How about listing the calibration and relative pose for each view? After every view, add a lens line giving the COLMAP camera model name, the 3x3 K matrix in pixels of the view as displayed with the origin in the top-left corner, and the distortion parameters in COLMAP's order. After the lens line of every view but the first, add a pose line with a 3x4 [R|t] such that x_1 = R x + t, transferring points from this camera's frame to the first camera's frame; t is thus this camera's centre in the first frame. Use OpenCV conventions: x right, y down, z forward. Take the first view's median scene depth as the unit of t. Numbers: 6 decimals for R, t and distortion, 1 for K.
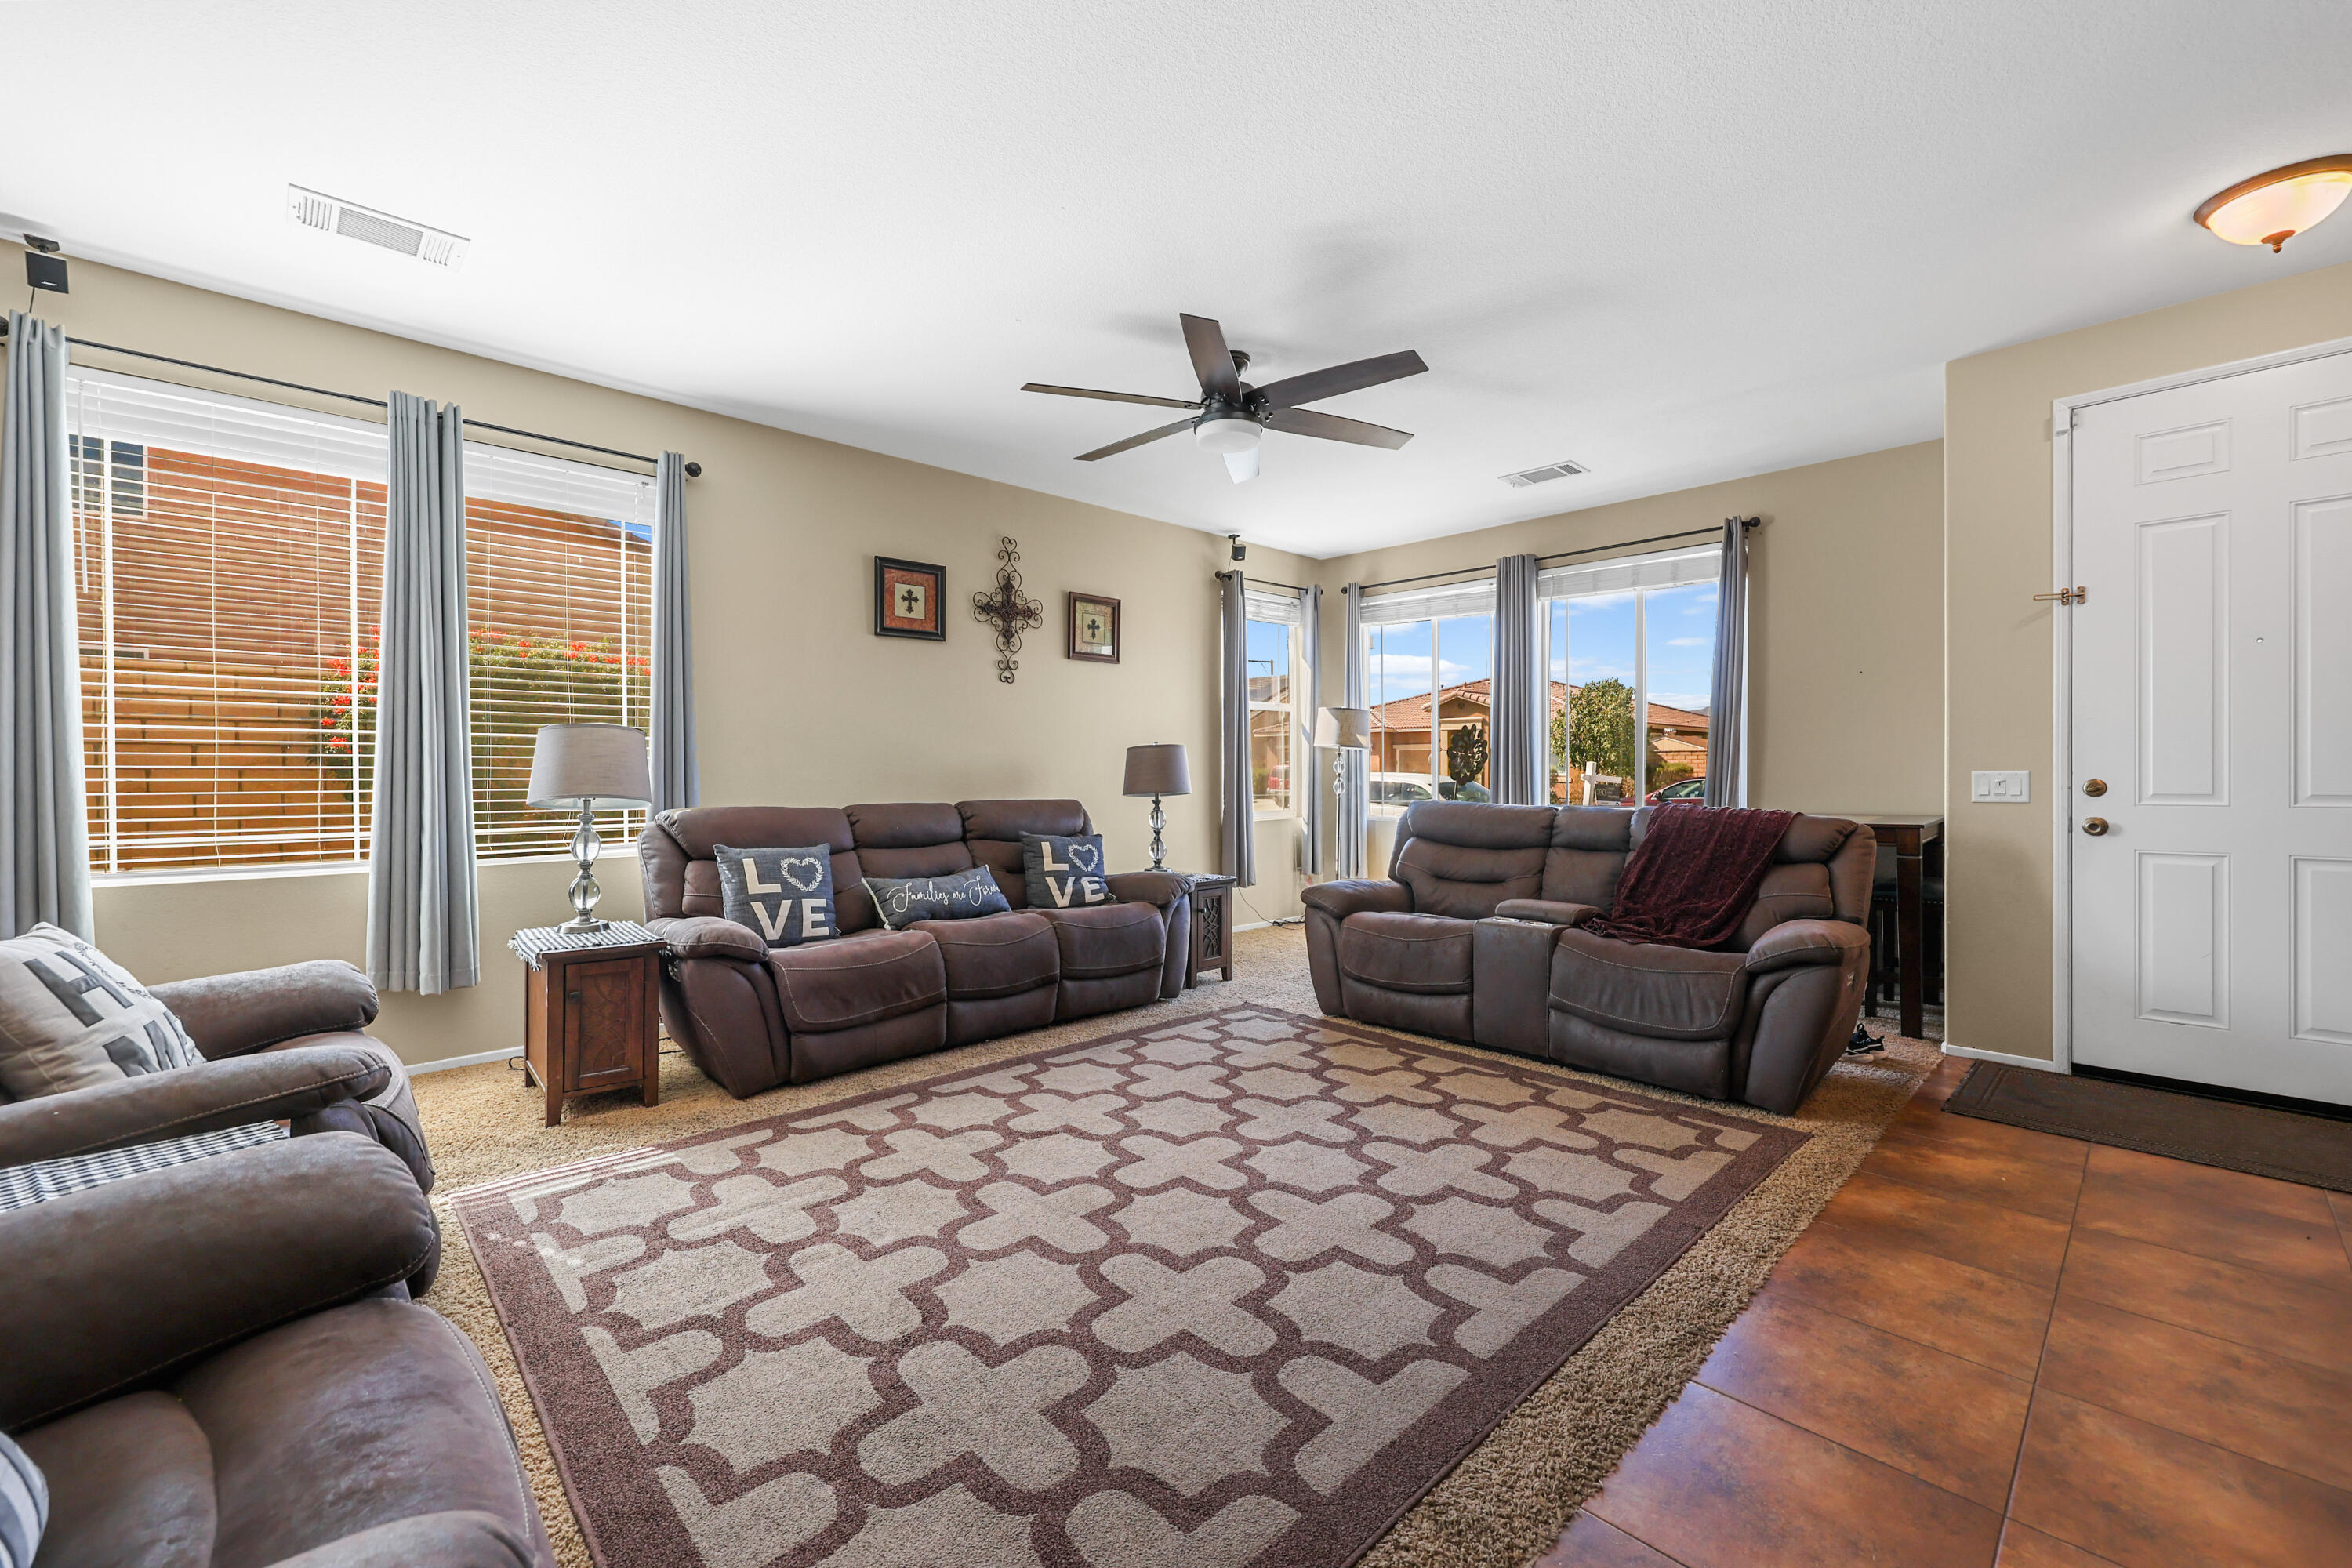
lens RADIAL K [[957.3, 0, 1169.9], [0, 957.3, 780.4], [0, 0, 1]] dist [0.000081, 0.000858]
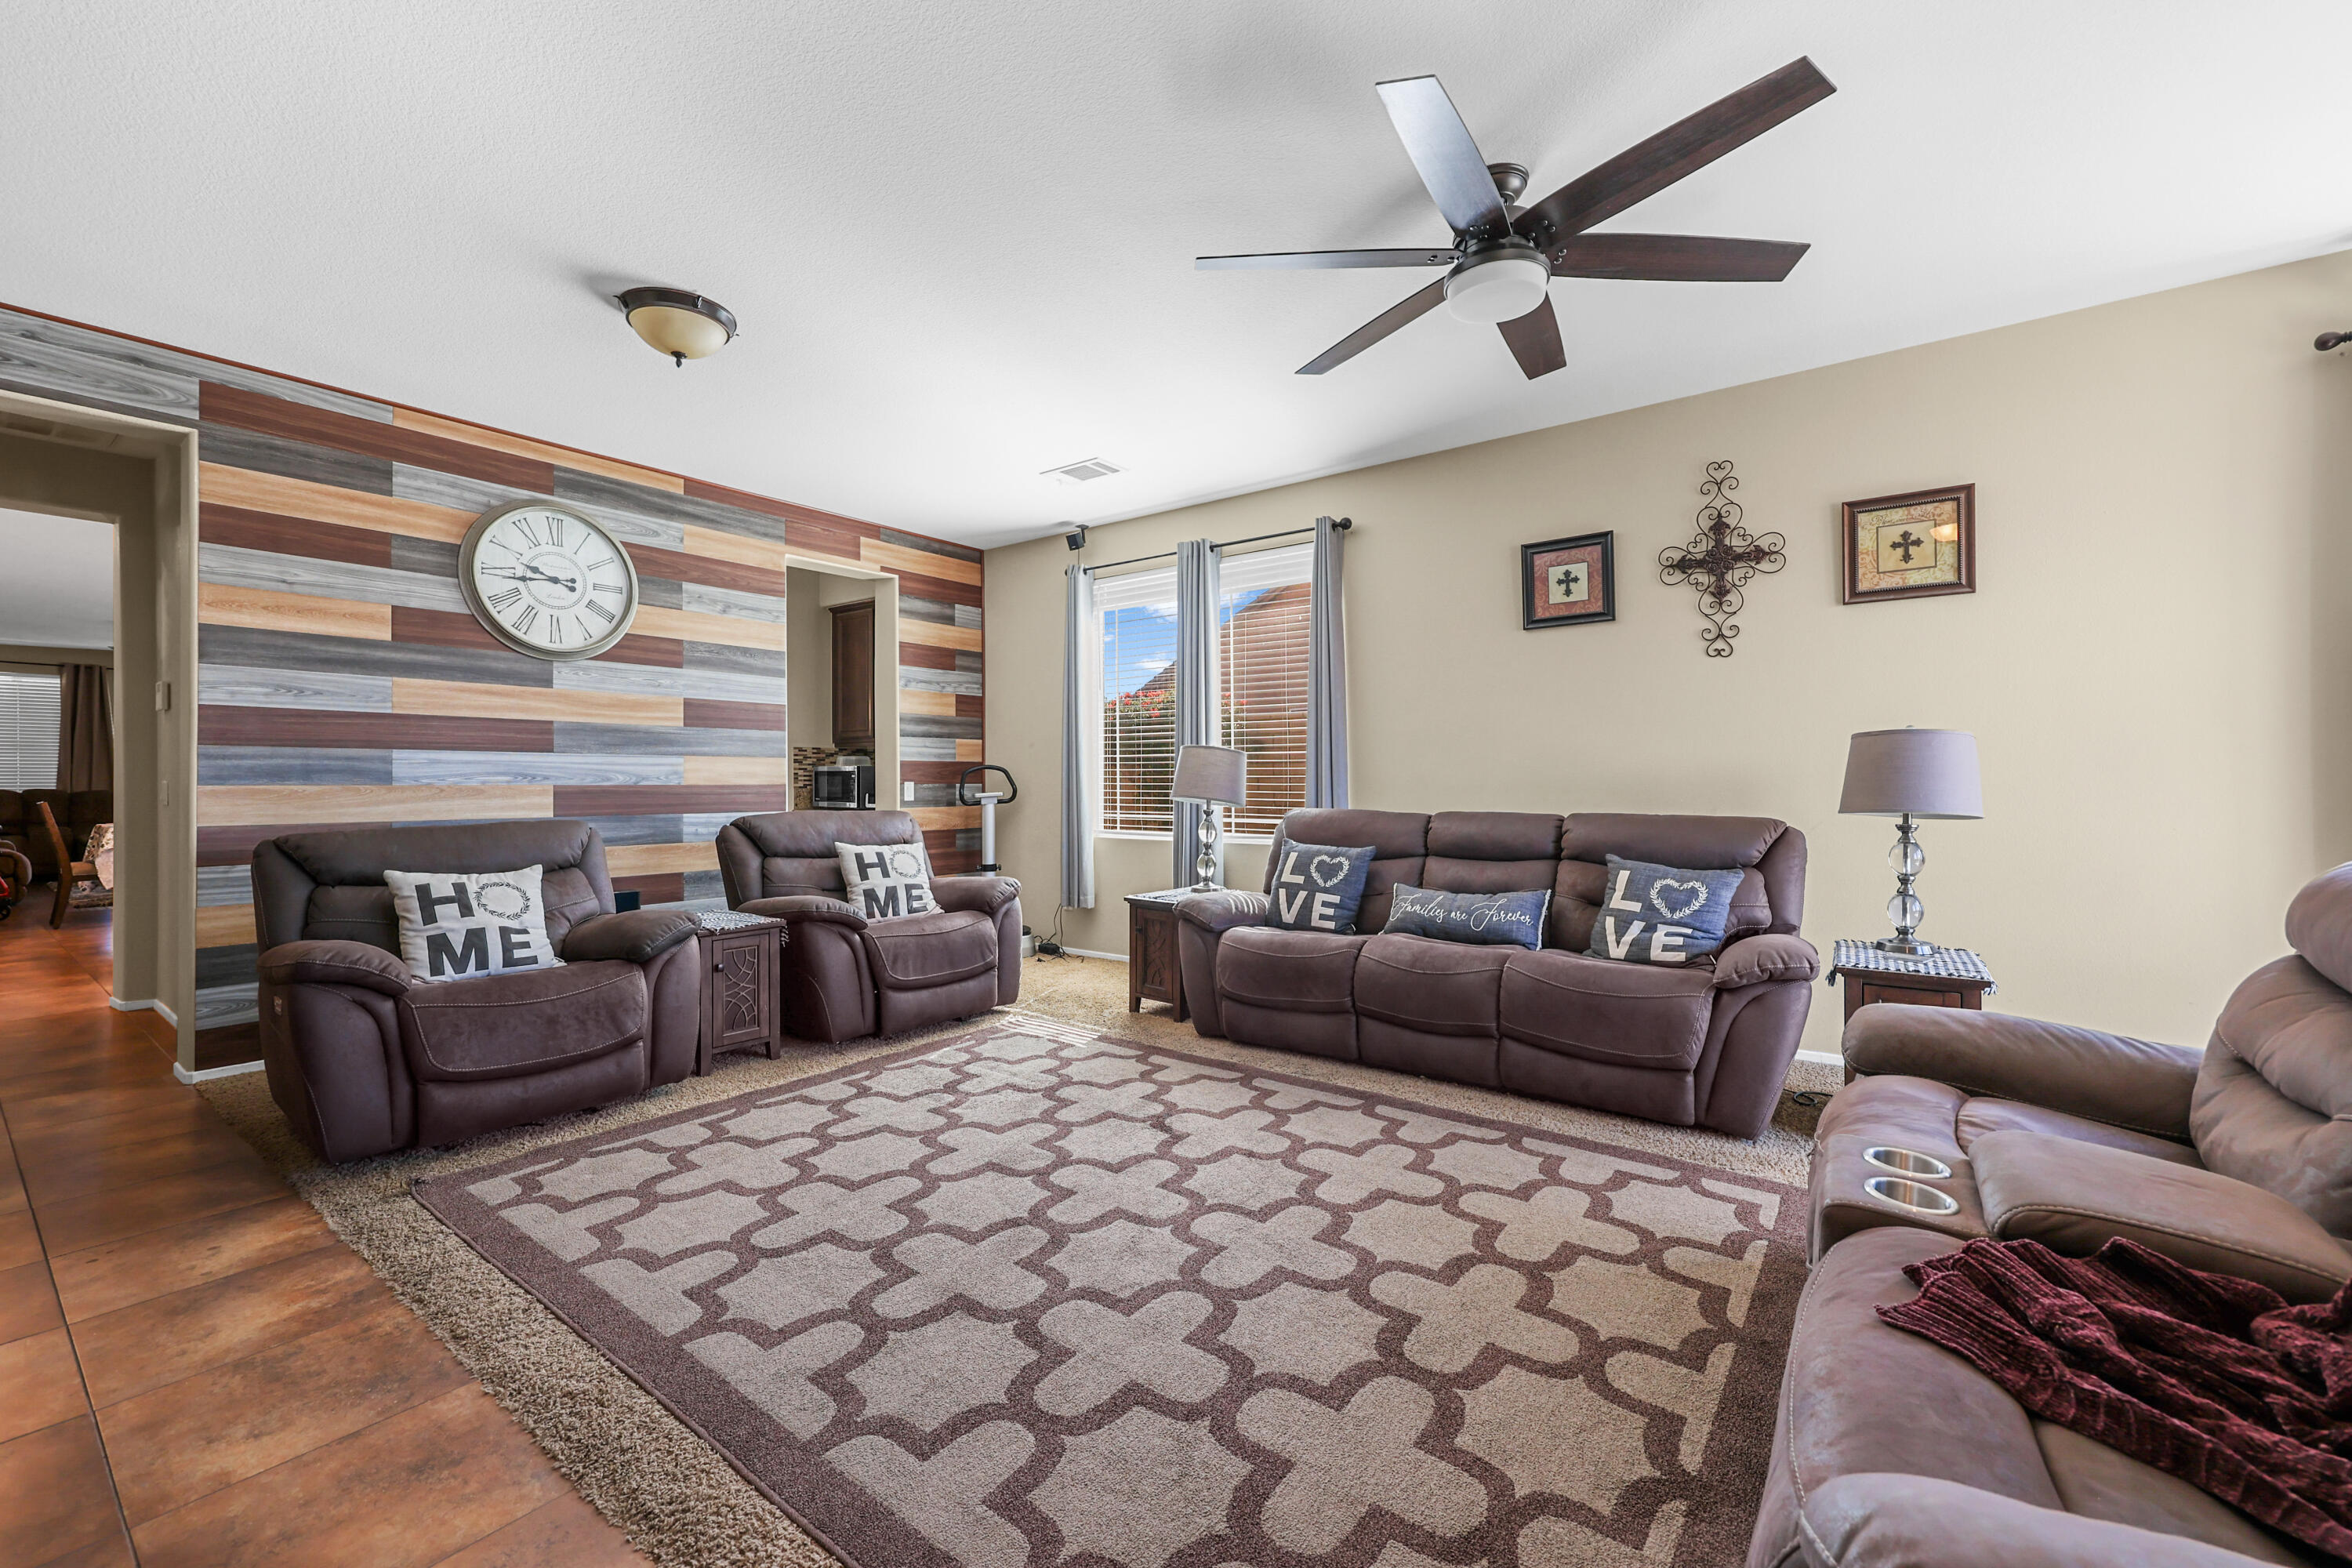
lens RADIAL K [[957.3, 0, 1169.1], [0, 957.3, 778.5], [0, 0, 1]] dist [0.000081, 0.000858]
pose [[0.158903, -0.001160, -0.987293, 0.799537], [-0.005740, 0.999981, -0.002098, -0.006802], [0.987277, 0.006001, 0.158894, 0.750628]]
